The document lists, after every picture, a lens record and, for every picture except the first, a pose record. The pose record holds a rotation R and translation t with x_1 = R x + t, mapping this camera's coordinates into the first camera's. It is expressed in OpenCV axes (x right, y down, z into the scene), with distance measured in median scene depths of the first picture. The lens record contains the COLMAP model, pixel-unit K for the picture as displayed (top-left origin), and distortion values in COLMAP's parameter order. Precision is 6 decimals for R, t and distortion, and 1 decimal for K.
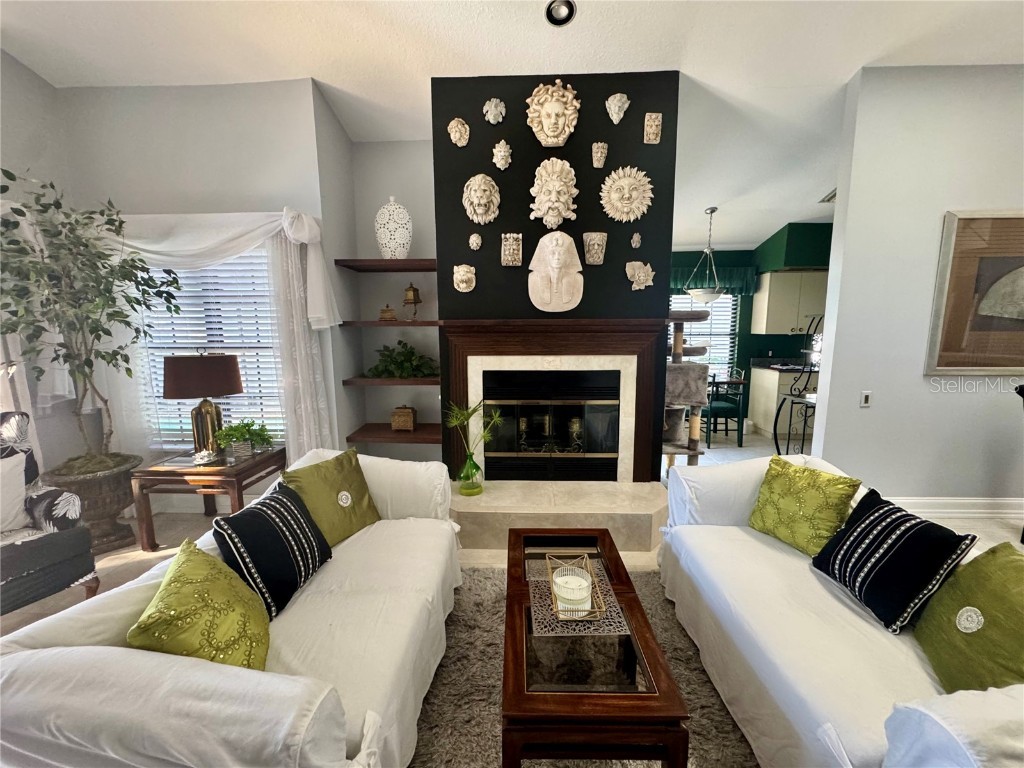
lens RADIAL K [[407.9, 0, 512.0], [0, 407.9, 384.0], [0, 0, 1]] dist [-0.003146, 0.000370]
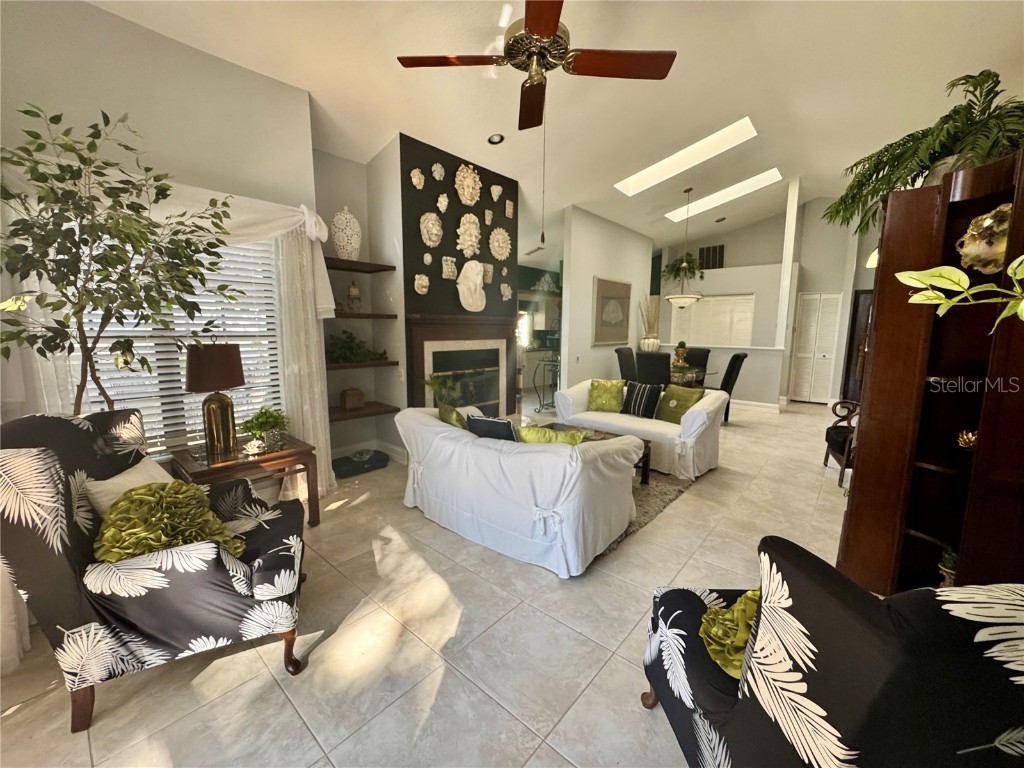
lens RADIAL K [[410.1, 0, 511.0], [0, 410.1, 382.4], [0, 0, 1]] dist [-0.002604, 0.000586]
pose [[0.635147, -0.092028, 0.766889, -1.044267], [0.095406, 0.994621, 0.040340, 0.042702], [-0.766477, 0.047544, 0.640510, -0.098248]]
